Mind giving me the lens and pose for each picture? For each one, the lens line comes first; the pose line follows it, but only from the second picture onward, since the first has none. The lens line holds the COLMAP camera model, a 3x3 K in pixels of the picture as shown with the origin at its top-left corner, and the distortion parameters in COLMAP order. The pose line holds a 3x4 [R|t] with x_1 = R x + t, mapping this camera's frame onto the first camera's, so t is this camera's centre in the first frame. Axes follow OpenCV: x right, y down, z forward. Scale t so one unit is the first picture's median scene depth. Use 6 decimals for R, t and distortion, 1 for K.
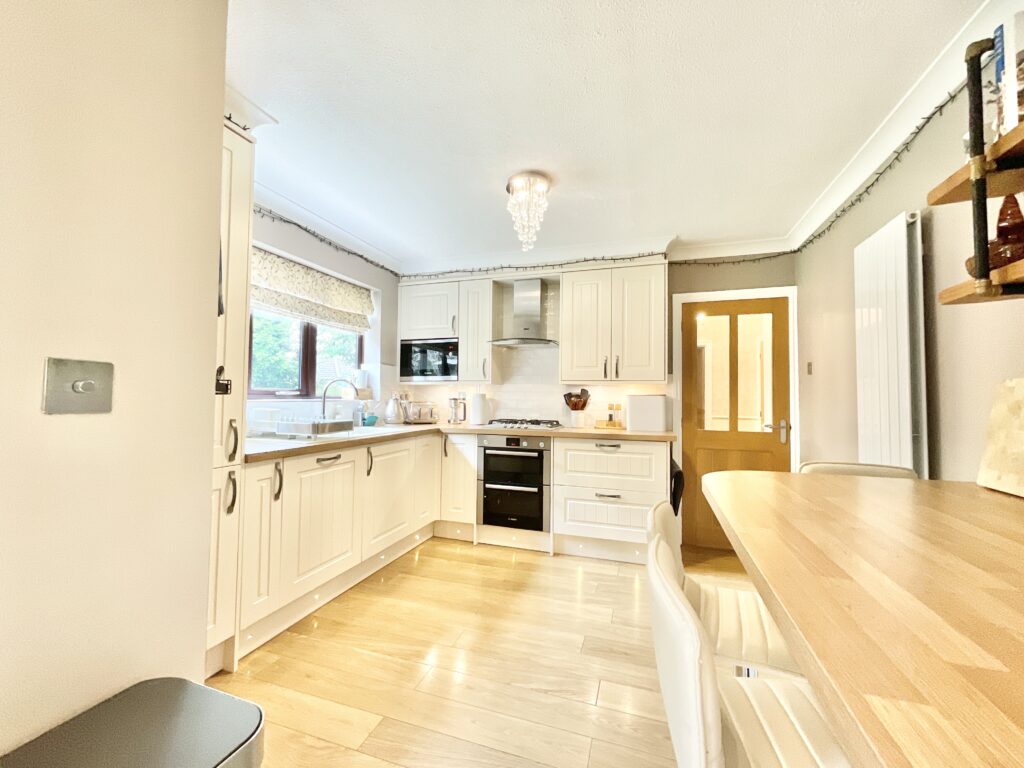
lens RADIAL K [[417.1, 0, 511.9], [0, 417.1, 381.6], [0, 0, 1]] dist [0.000598, 0.000800]
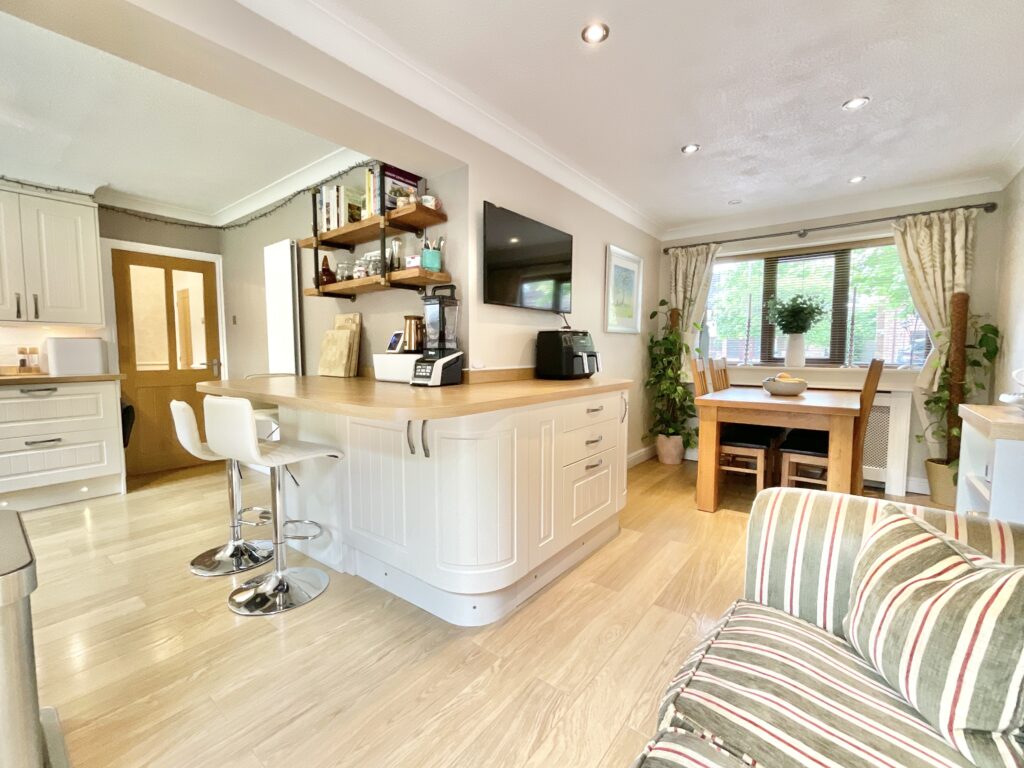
lens RADIAL K [[437.8, 0, 512.0], [0, 437.8, 384.0], [0, 0, 1]] dist [-0.001713, -0.000301]
pose [[0.337422, -0.083190, 0.937670, -0.325948], [-0.030856, 0.994575, 0.099342, 0.006665], [-0.940848, -0.062453, 0.333025, -0.334130]]
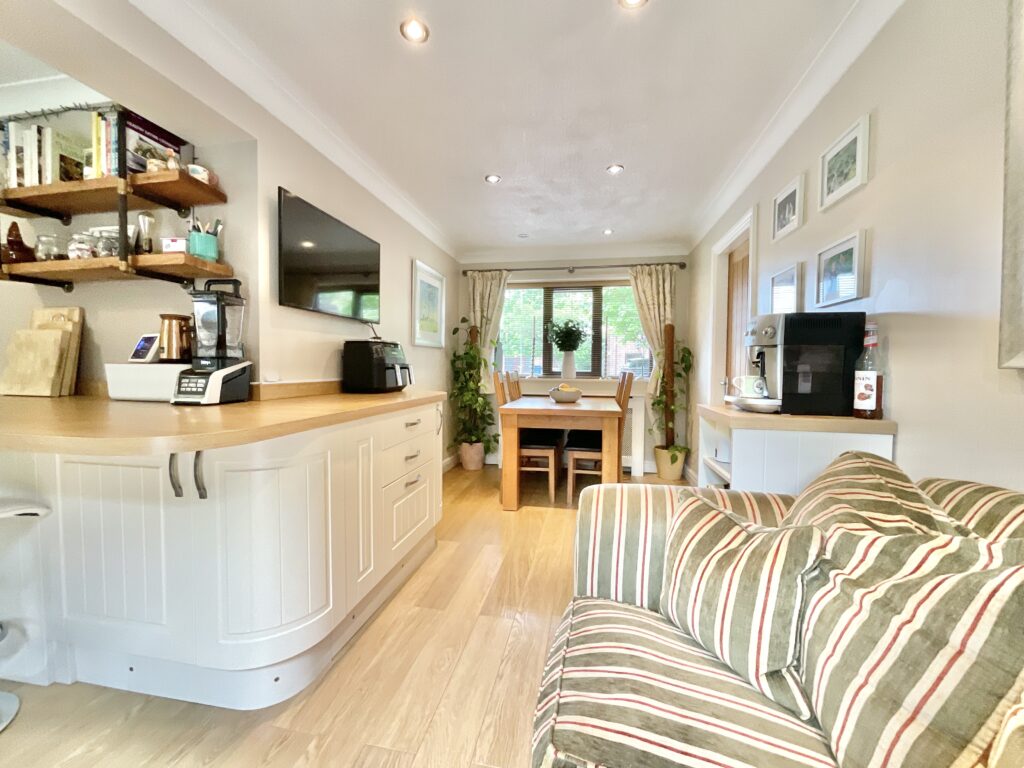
lens RADIAL K [[413.7, 0, 509.7], [0, 413.7, 384.7], [0, 0, 1]] dist [0.002239, -0.002838]
pose [[-0.125909, -0.055534, 0.990486, -0.273422], [-0.045455, 0.997706, 0.050160, 0.015028], [-0.991000, -0.038707, -0.128145, -0.290640]]
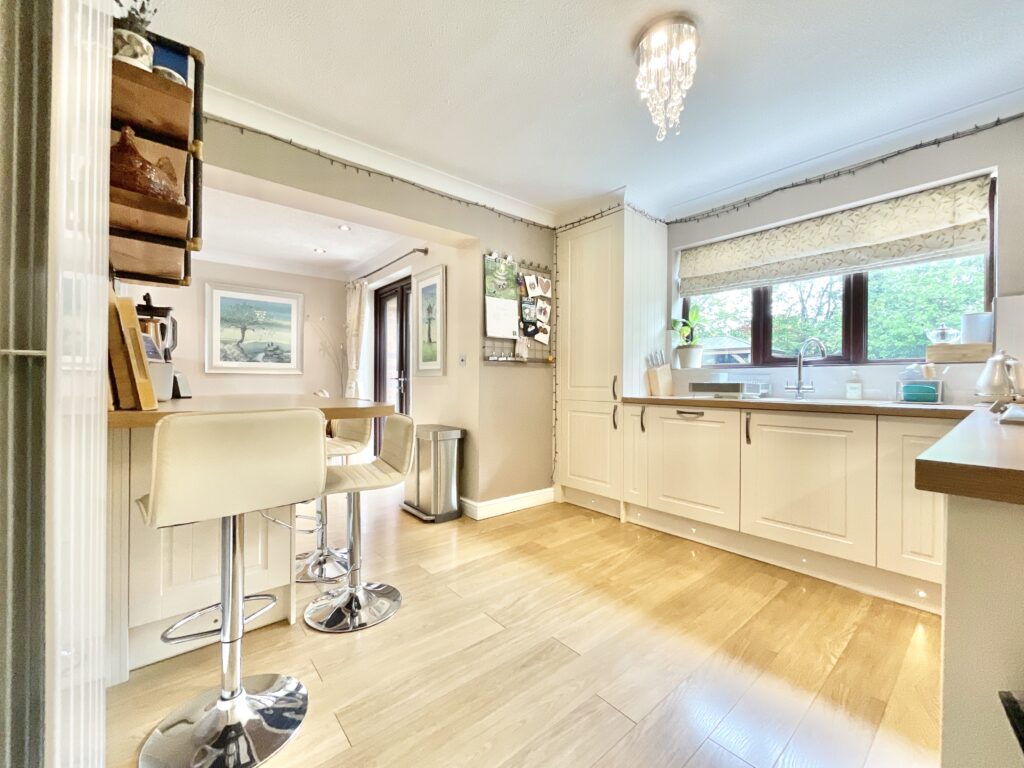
lens RADIAL K [[413.7, 0, 509.7], [0, 413.7, 384.7], [0, 0, 1]] dist [0.002239, -0.002838]
pose [[-0.525657, -0.017539, -0.850516, 0.592493], [0.015992, 0.999407, -0.030494, 0.098166], [0.850547, -0.029631, -0.525064, 0.871250]]
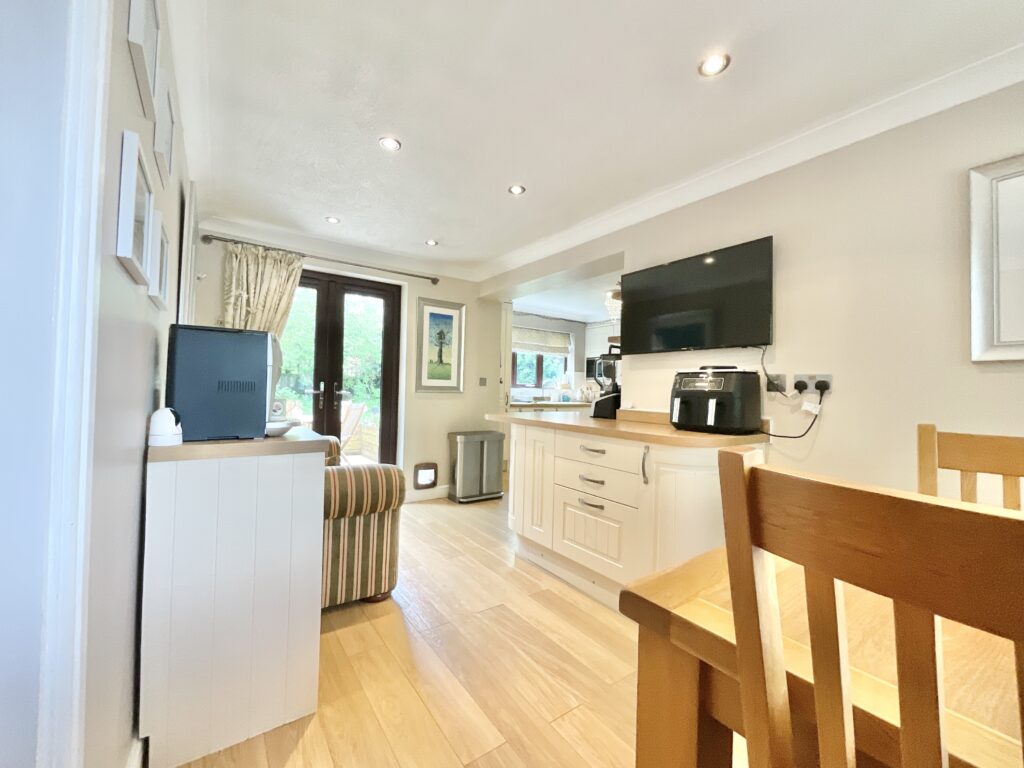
lens RADIAL K [[417.1, 0, 511.9], [0, 417.1, 381.6], [0, 0, 1]] dist [0.000598, 0.000800]
pose [[0.807616, 0.002422, -0.589704, 0.710122], [0.000732, 0.999987, 0.005110, -0.005716], [0.589708, -0.004558, 0.807603, -0.887821]]
